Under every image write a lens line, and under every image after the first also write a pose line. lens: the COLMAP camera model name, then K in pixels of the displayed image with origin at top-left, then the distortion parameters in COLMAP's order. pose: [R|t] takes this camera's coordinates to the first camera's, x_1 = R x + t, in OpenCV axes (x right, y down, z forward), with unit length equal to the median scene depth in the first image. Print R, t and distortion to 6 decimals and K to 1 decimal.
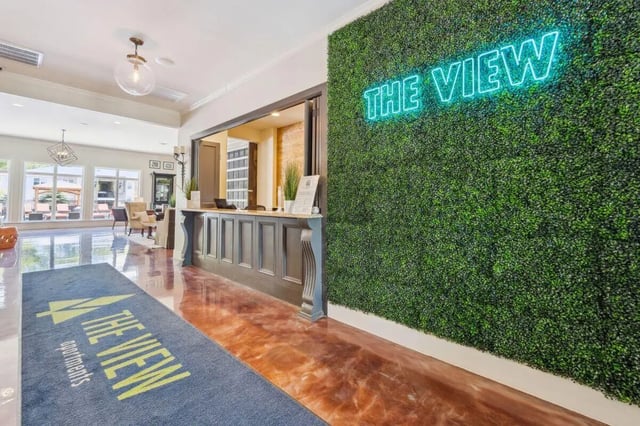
lens RADIAL K [[280.6, 0, 319.4], [0, 280.6, 192.6], [0, 0, 1]] dist [-0.000324, -0.000061]
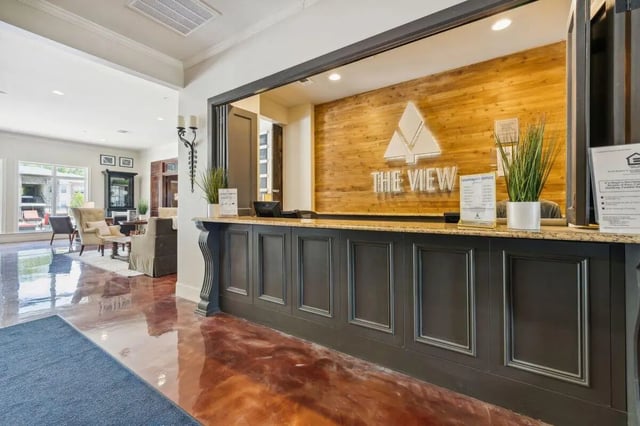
lens RADIAL K [[273.3, 0, 321.8], [0, 273.3, 205.6], [0, 0, 1]] dist [0.000126, 0.000110]
pose [[0.986355, -0.006079, 0.164519, -0.184851], [0.001100, 0.999539, 0.030339, 0.007257], [-0.164627, -0.029744, 0.985907, 0.214700]]
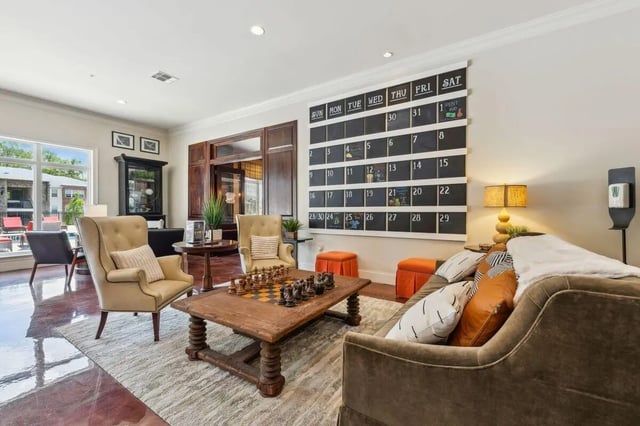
lens RADIAL K [[273.2, 0, 320.0], [0, 273.2, 213.0], [0, 0, 1]] dist [-0.001034, -0.000186]
pose [[0.983788, -0.008215, 0.179148, -0.501090], [0.001247, 0.999240, 0.038973, 0.018059], [-0.179332, -0.038117, 0.983050, 0.685298]]
